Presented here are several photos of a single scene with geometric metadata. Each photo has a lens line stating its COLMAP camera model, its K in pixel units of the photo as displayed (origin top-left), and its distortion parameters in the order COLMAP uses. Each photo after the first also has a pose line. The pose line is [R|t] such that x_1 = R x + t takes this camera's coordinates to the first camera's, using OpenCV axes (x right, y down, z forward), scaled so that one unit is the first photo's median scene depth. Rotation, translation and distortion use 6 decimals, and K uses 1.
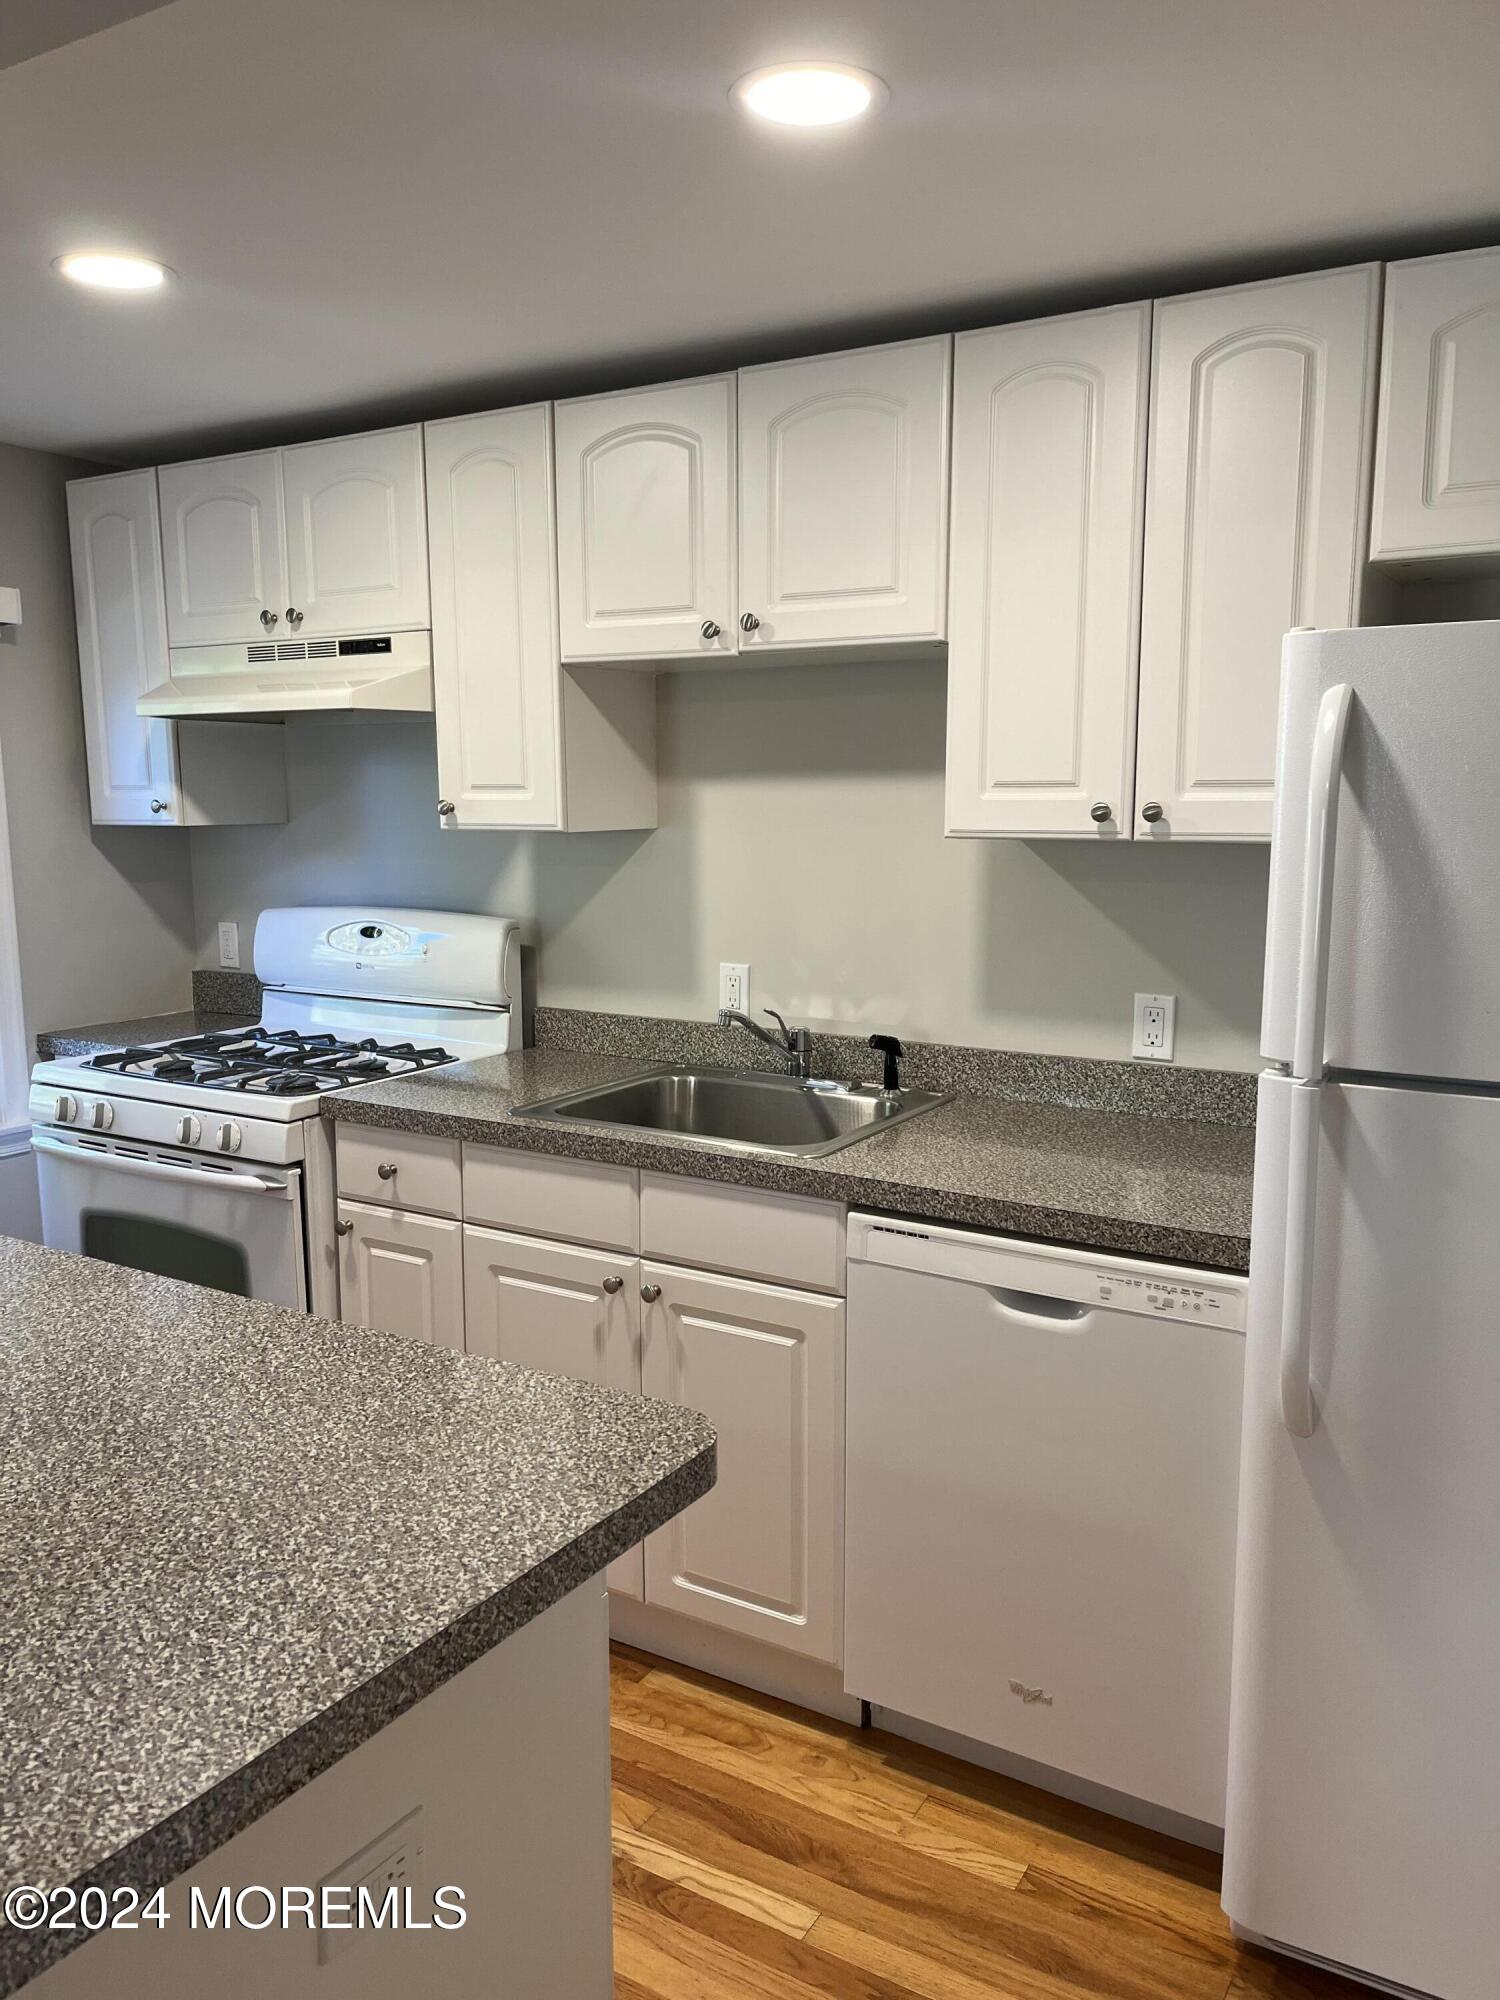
lens RADIAL K [[1504.6, 0, 752.7], [0, 1504.6, 1004.5], [0, 0, 1]] dist [0.031597, 0.002350]
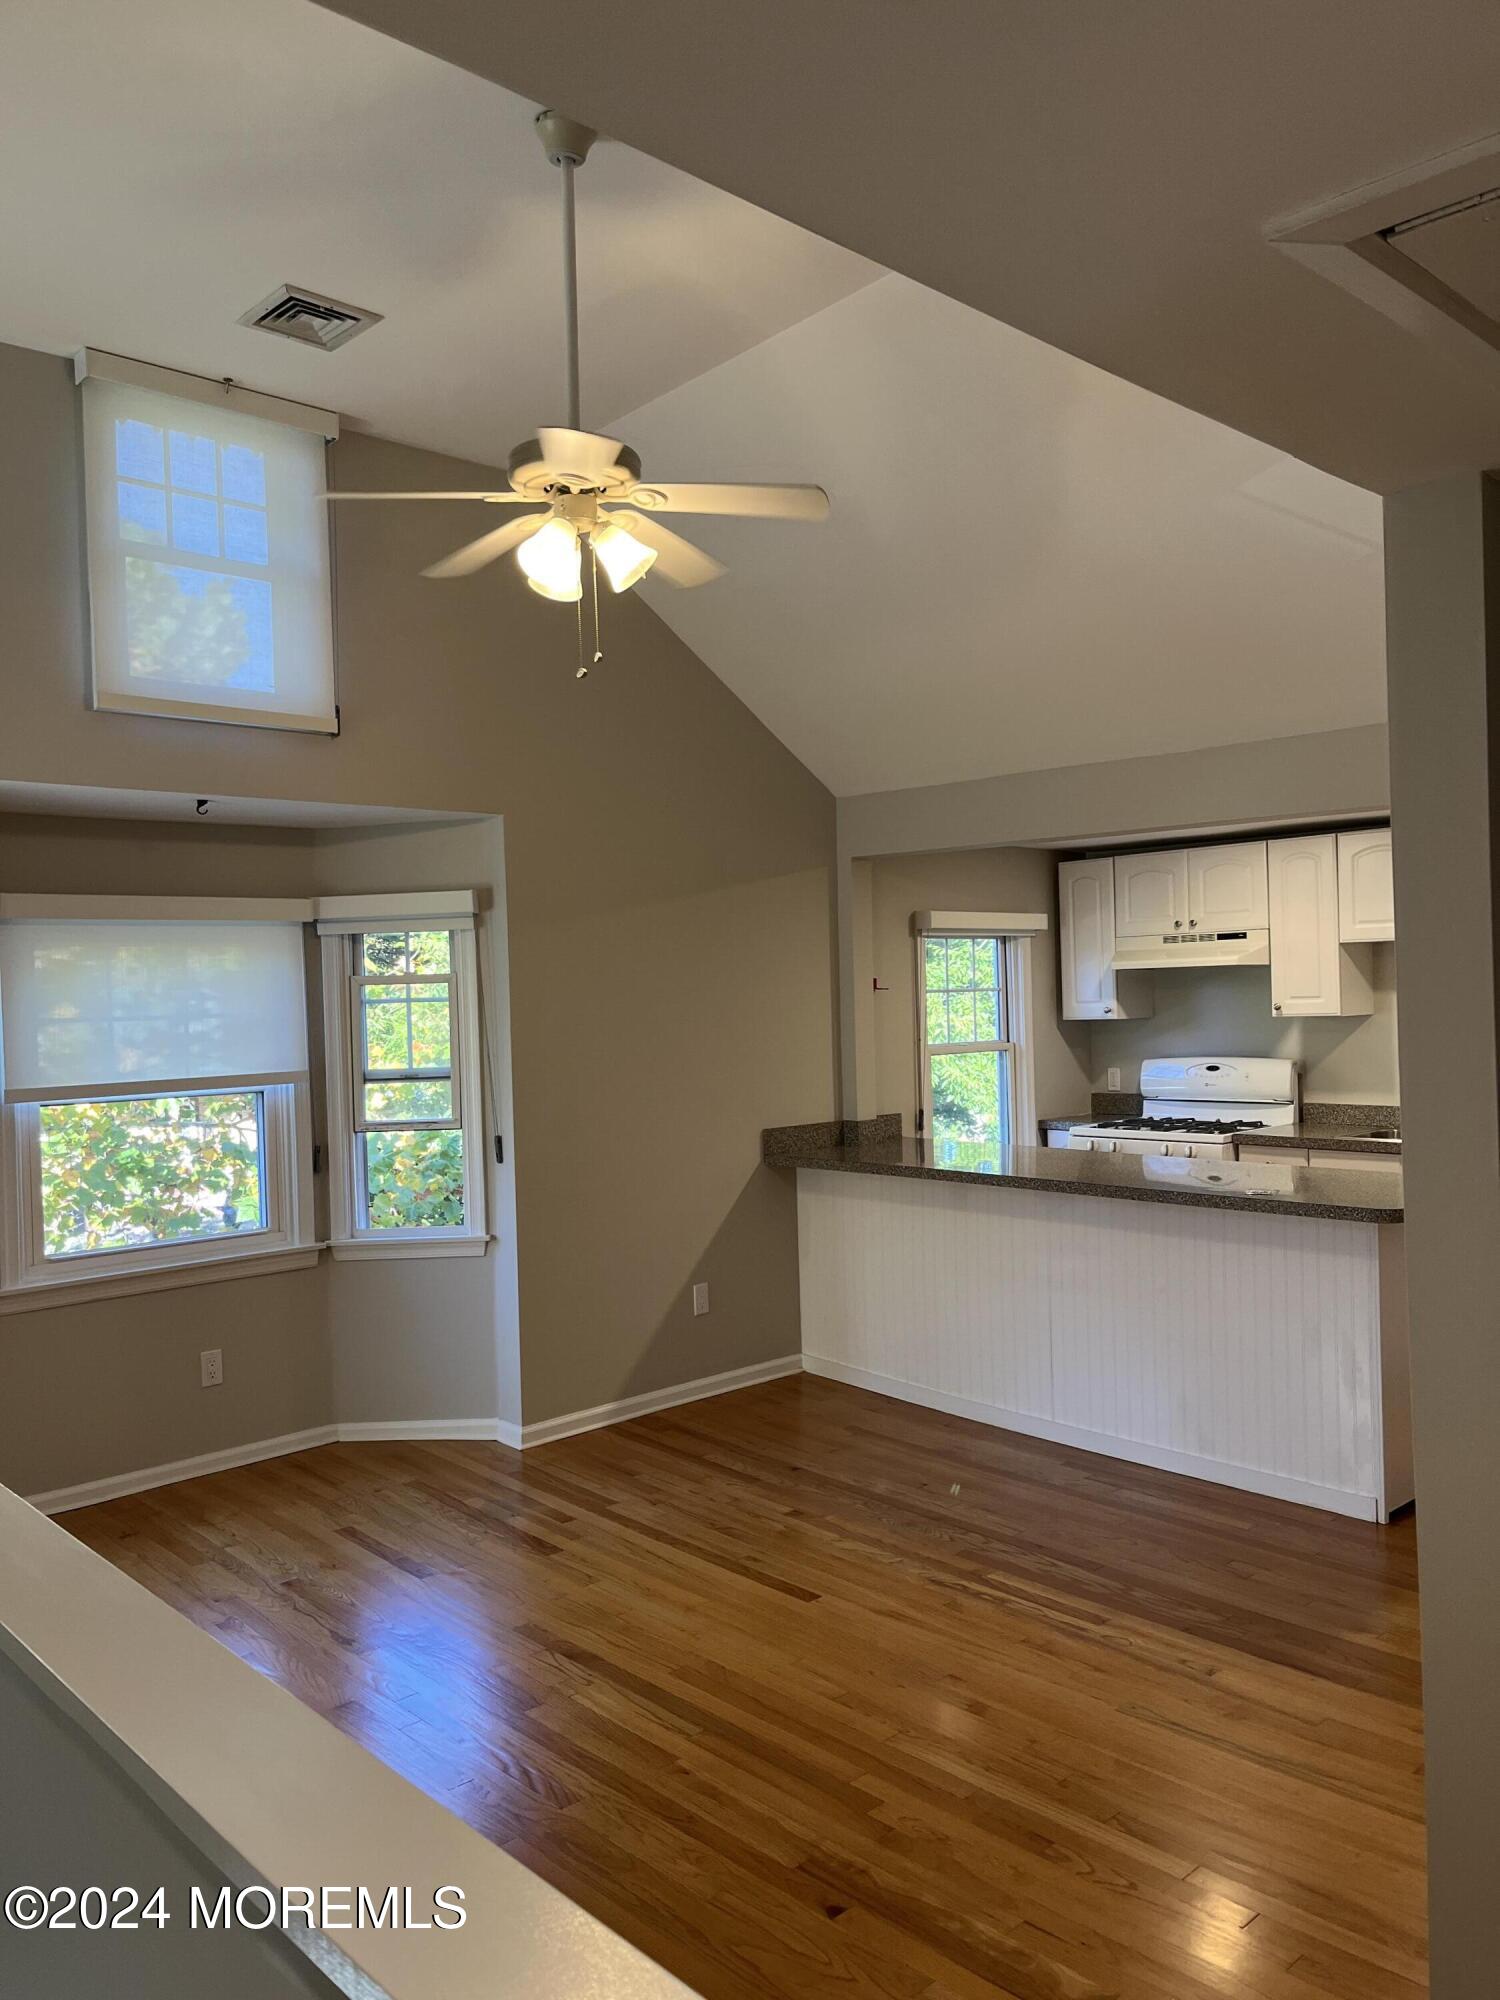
lens RADIAL K [[1504.6, 0, 749.7], [0, 1504.6, 999.1], [0, 0, 1]] dist [0.031597, 0.002350]
pose [[0.964755, -0.023782, -0.262072, -0.337478], [-0.012856, 0.990459, -0.137205, 0.157741], [0.262835, 0.135739, 0.955245, -1.213126]]
